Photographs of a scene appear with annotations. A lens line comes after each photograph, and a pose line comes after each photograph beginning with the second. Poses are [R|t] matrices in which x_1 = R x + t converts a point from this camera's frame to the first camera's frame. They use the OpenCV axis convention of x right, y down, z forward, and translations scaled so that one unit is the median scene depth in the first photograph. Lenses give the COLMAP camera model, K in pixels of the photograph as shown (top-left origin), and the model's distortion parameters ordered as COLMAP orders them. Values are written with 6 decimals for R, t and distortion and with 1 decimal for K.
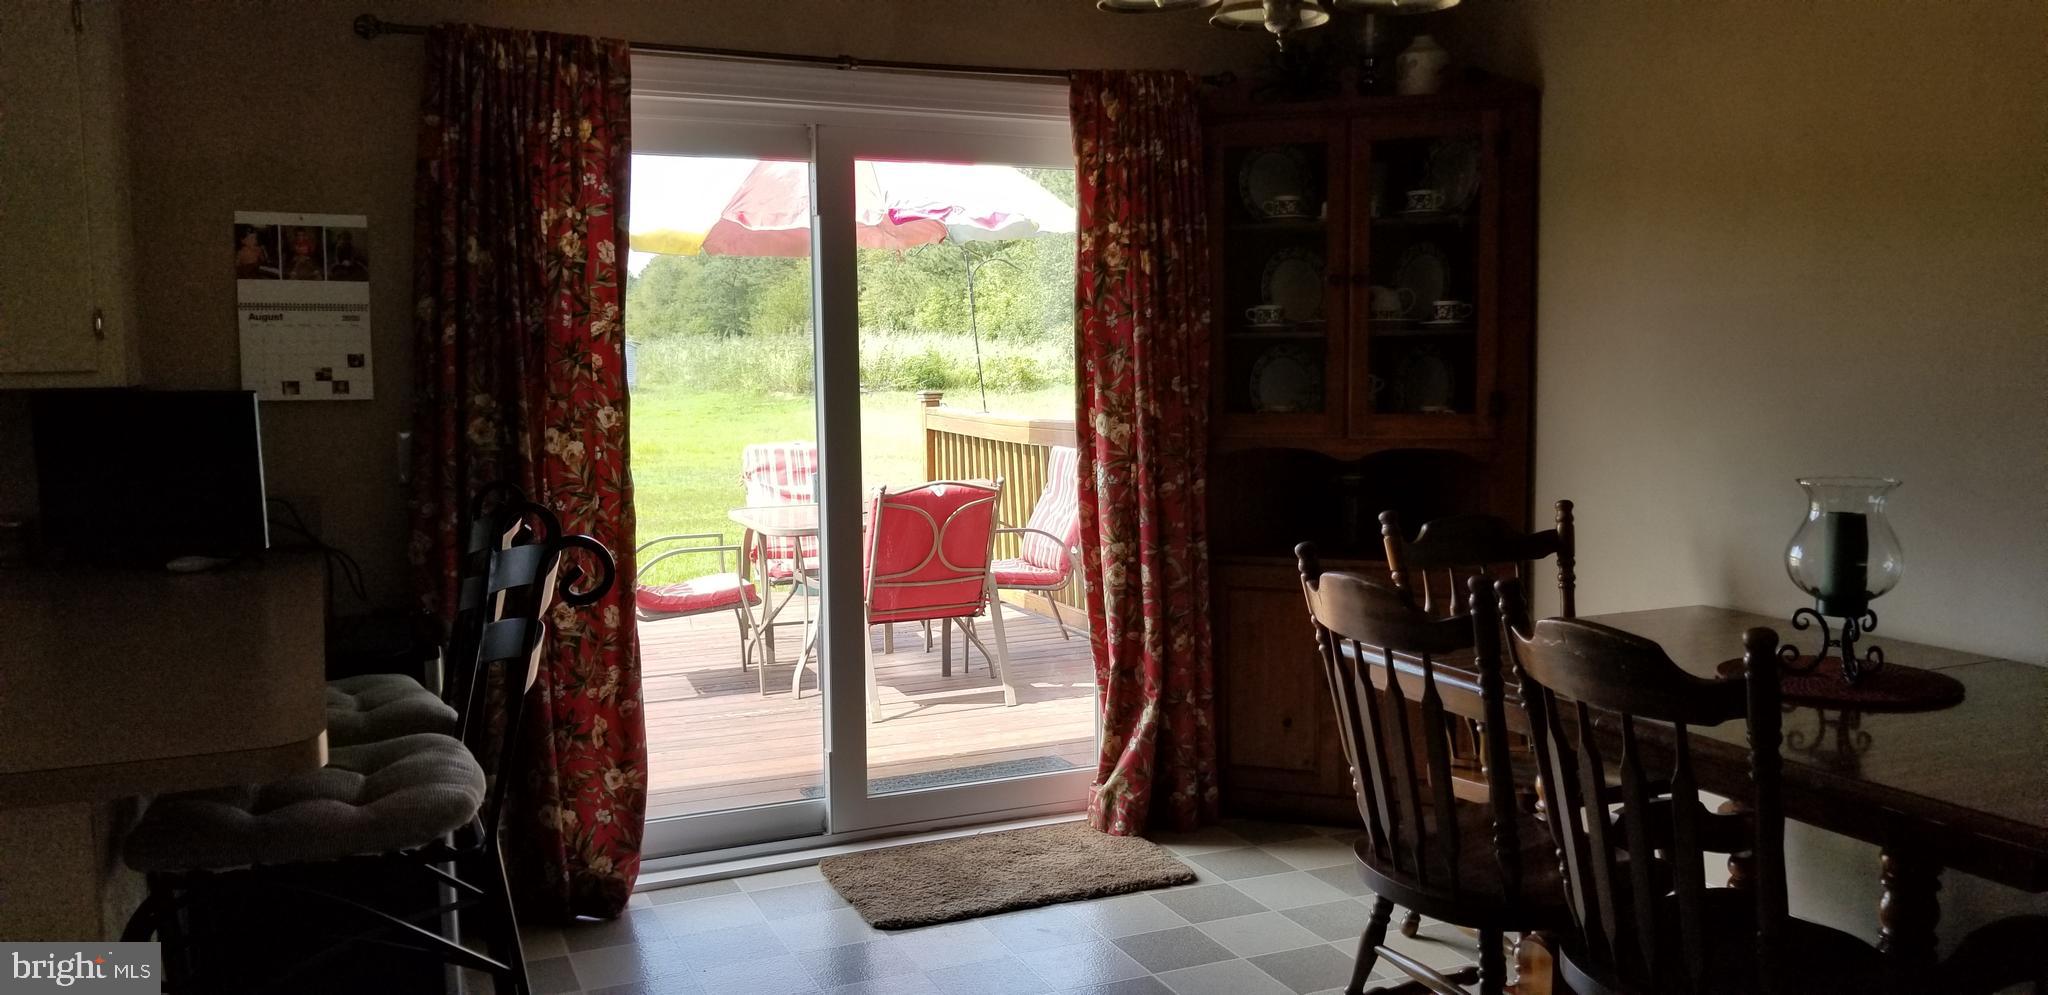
lens RADIAL K [[1569.0, 0, 1025.1], [0, 1569.0, 497.6], [0, 0, 1]] dist [0.008822, -0.156858]
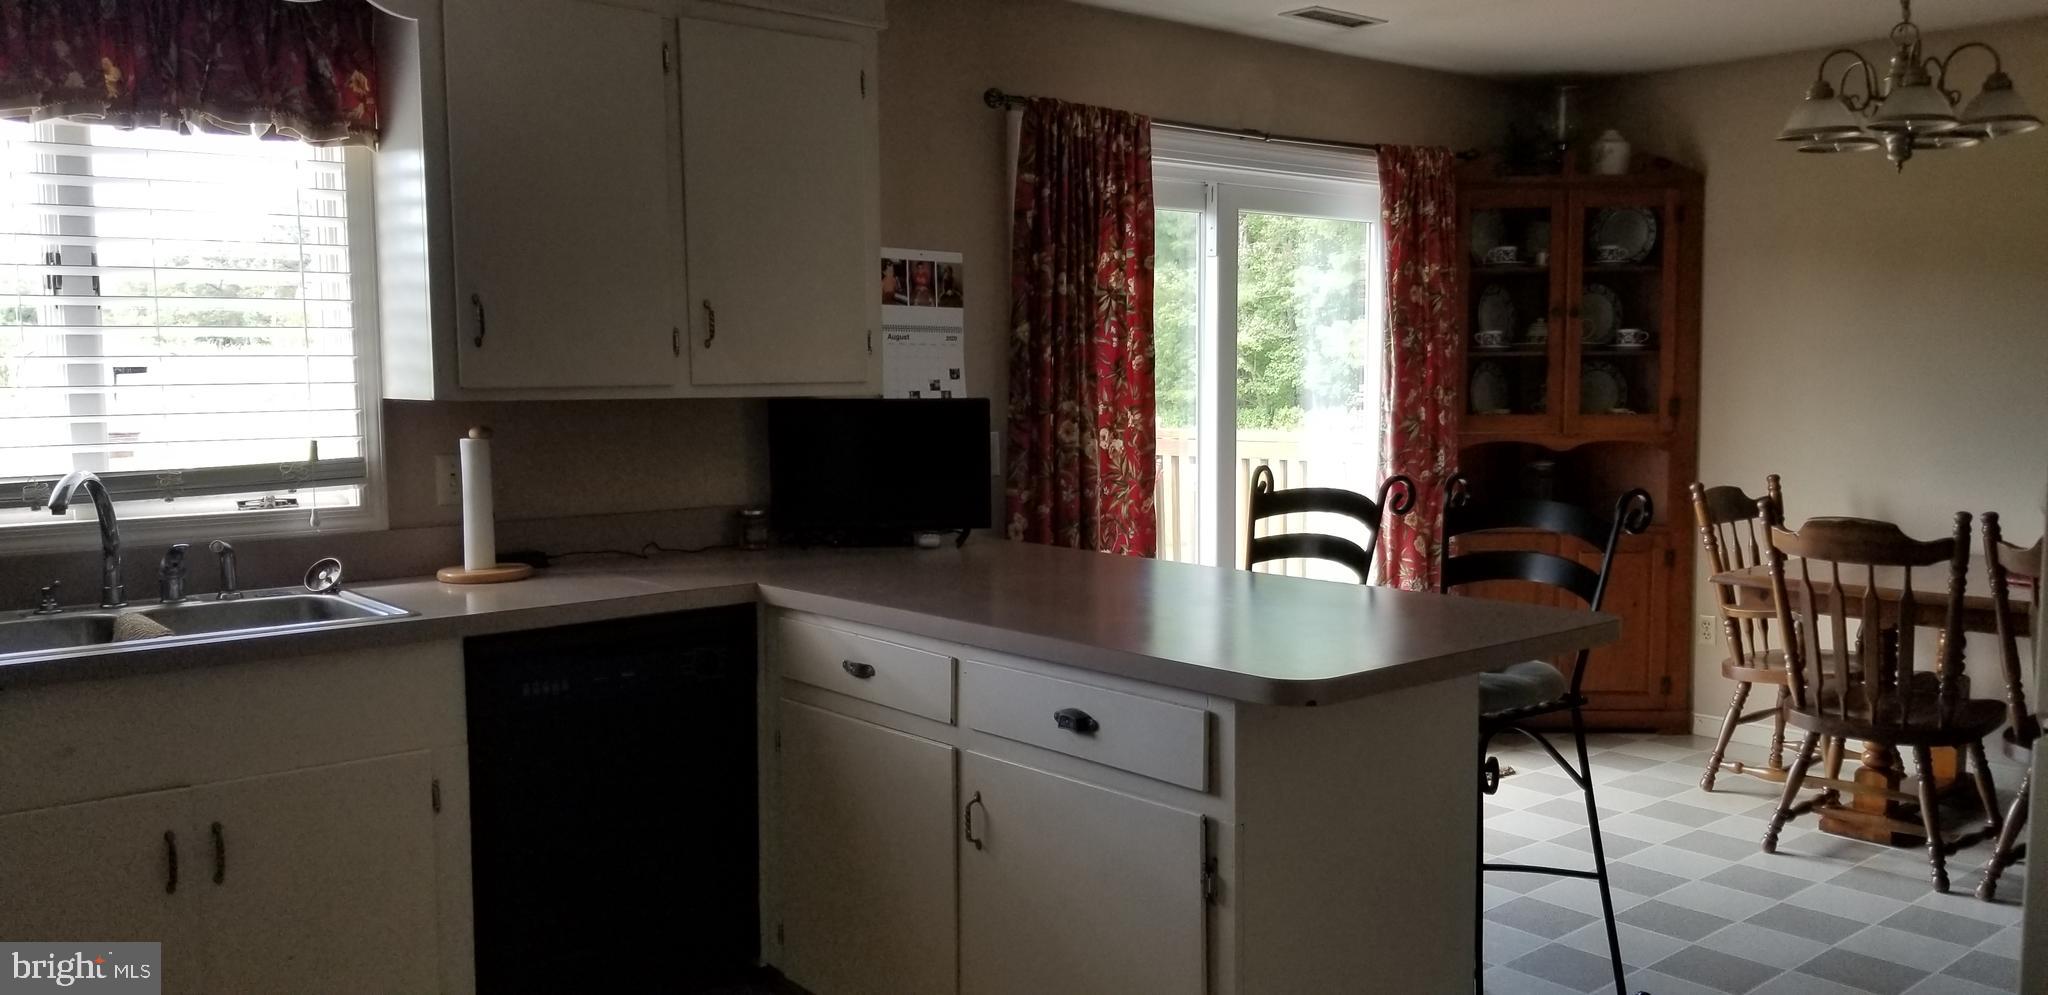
lens RADIAL K [[1606.5, 0, 1023.0], [0, 1606.5, 548.6], [0, 0, 1]] dist [0.000616, -0.181306]
pose [[0.962425, -0.028506, 0.270047, -0.716279], [0.021500, 0.999352, 0.028866, 0.012526], [-0.270695, -0.021975, 0.962414, -0.210501]]
